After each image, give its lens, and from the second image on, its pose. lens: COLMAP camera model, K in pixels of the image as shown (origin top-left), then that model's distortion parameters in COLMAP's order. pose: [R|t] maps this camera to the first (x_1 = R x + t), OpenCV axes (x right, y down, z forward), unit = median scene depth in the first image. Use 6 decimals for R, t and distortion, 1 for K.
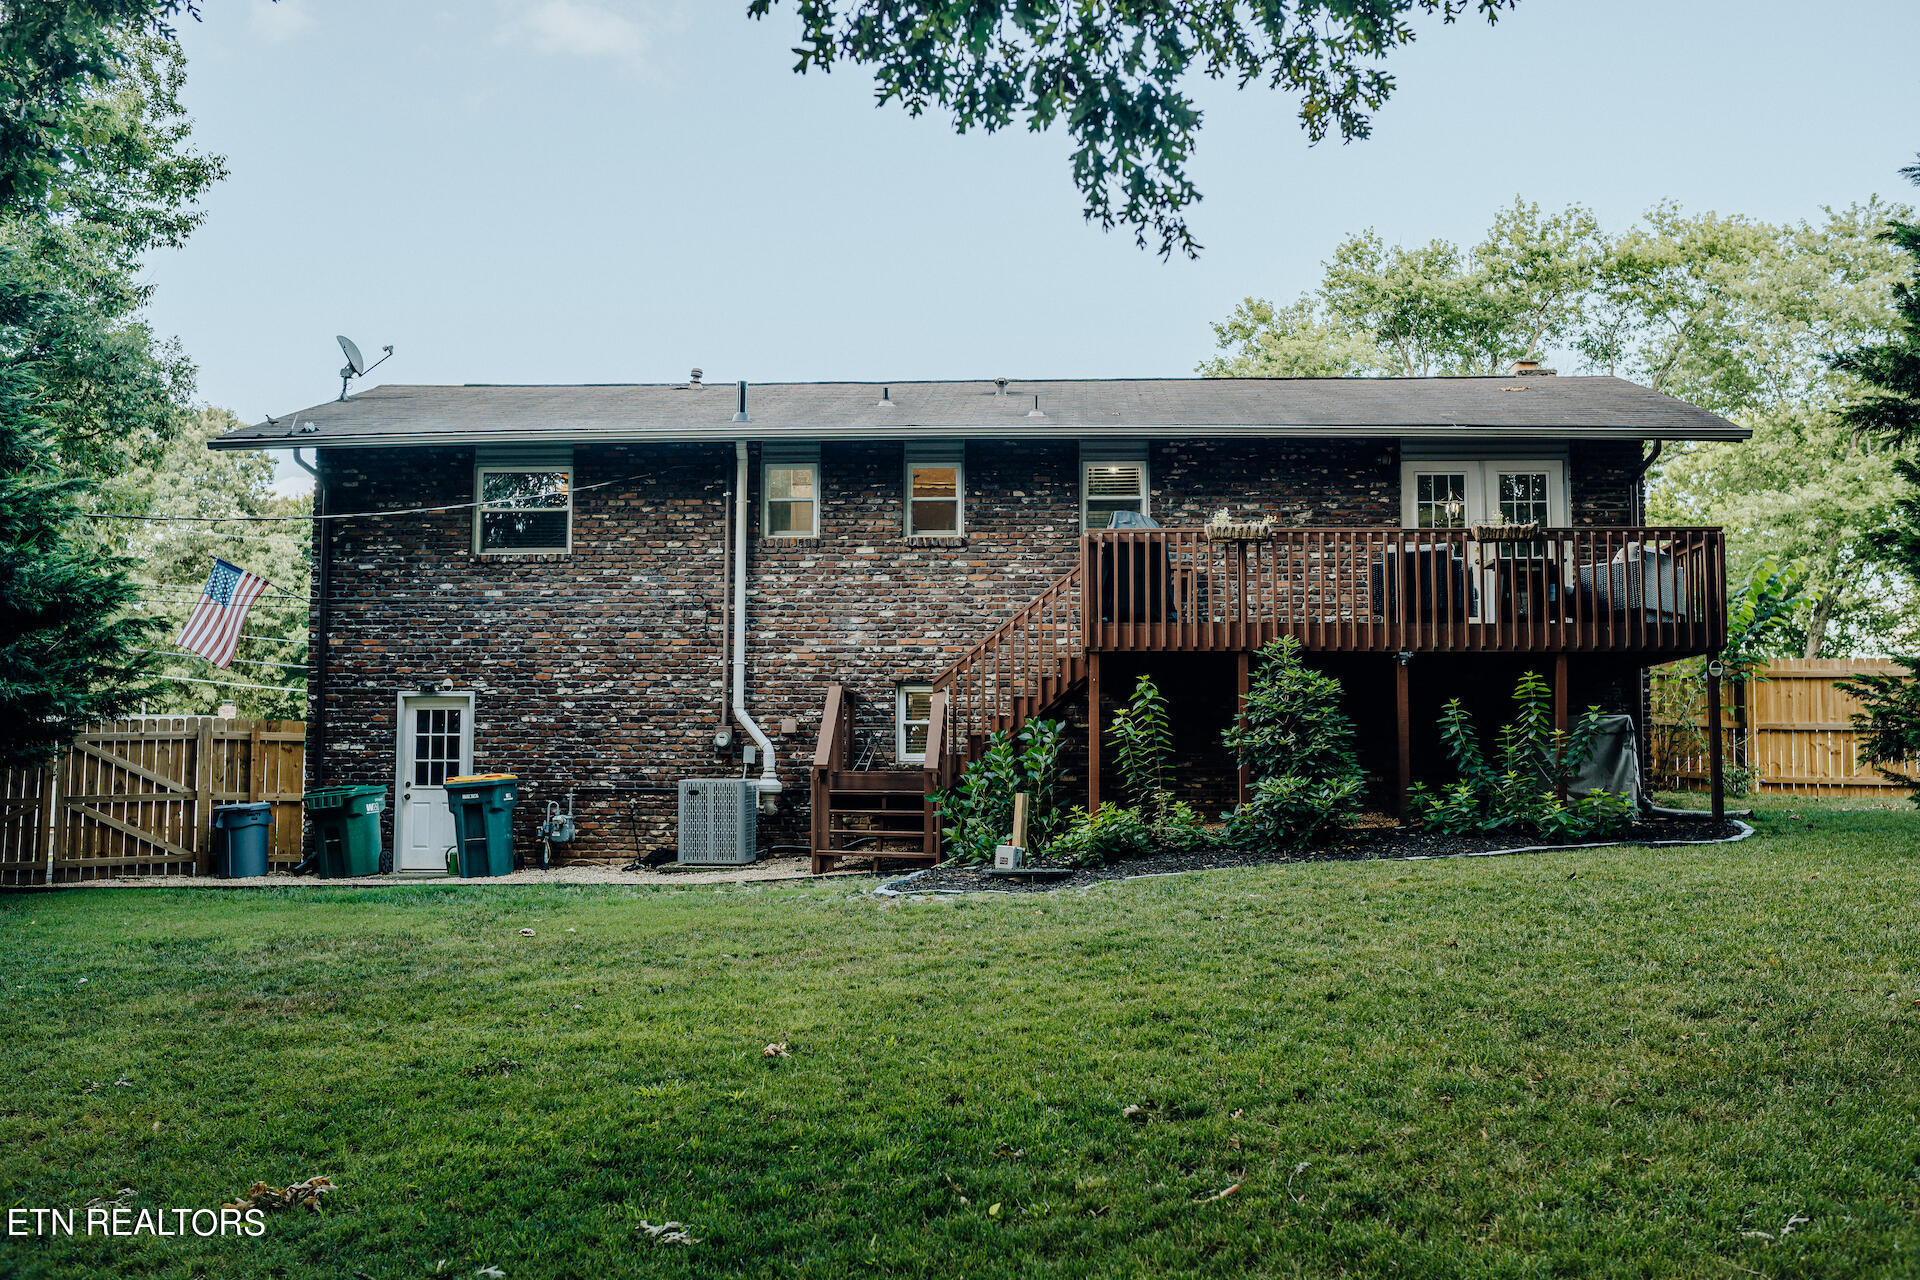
lens RADIAL K [[1845.6, 0, 967.2], [0, 1845.6, 629.5], [0, 0, 1]] dist [-0.075256, 0.104935]
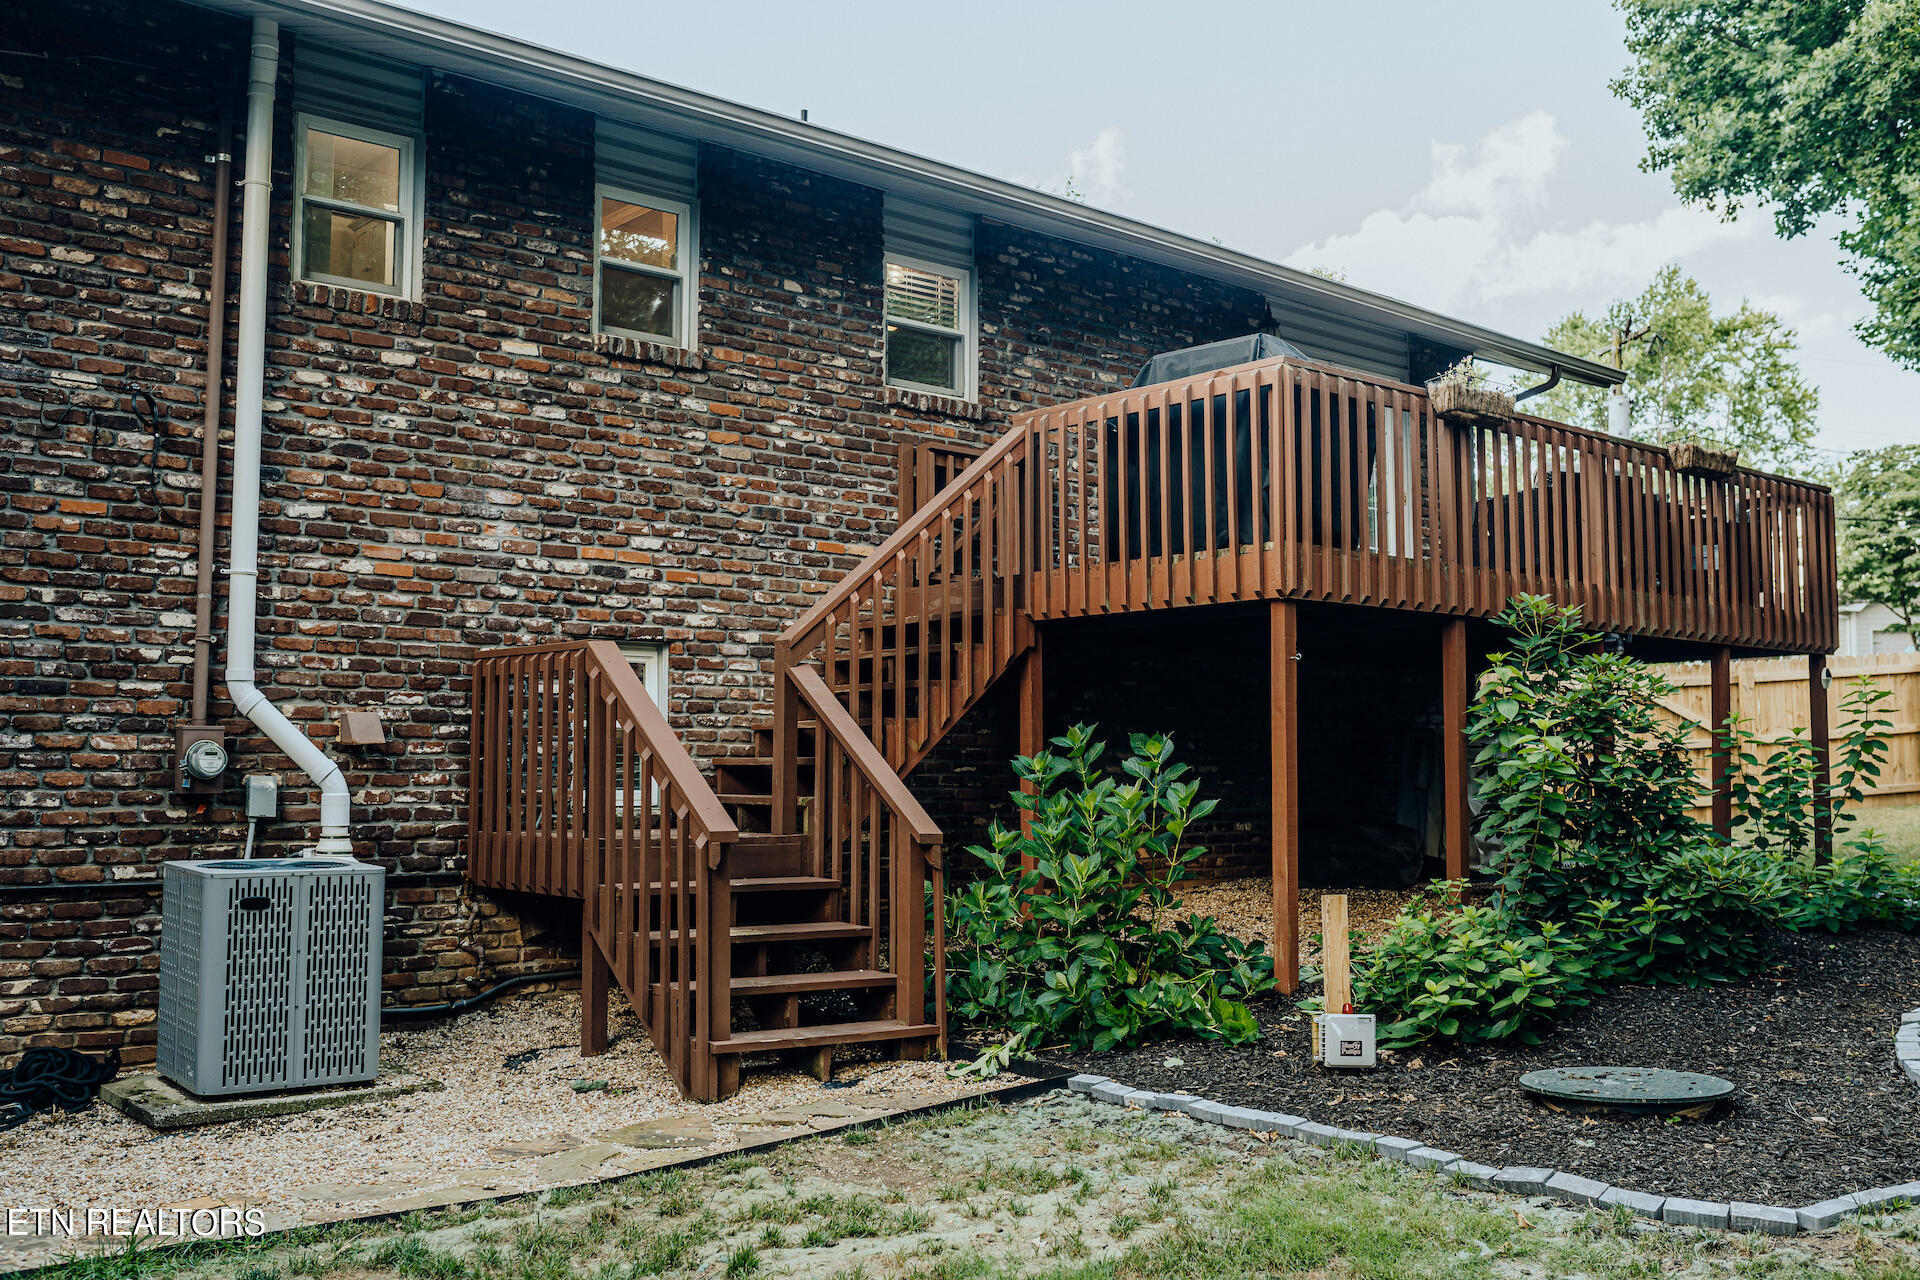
lens RADIAL K [[1845.6, 0, 967.2], [0, 1845.6, 629.5], [0, 0, 1]] dist [-0.075256, 0.104935]
pose [[0.695571, 0.053287, 0.716478, -0.302195], [-0.059823, 0.998078, -0.016154, 0.027891], [-0.715962, -0.031626, 0.697422, 0.600283]]
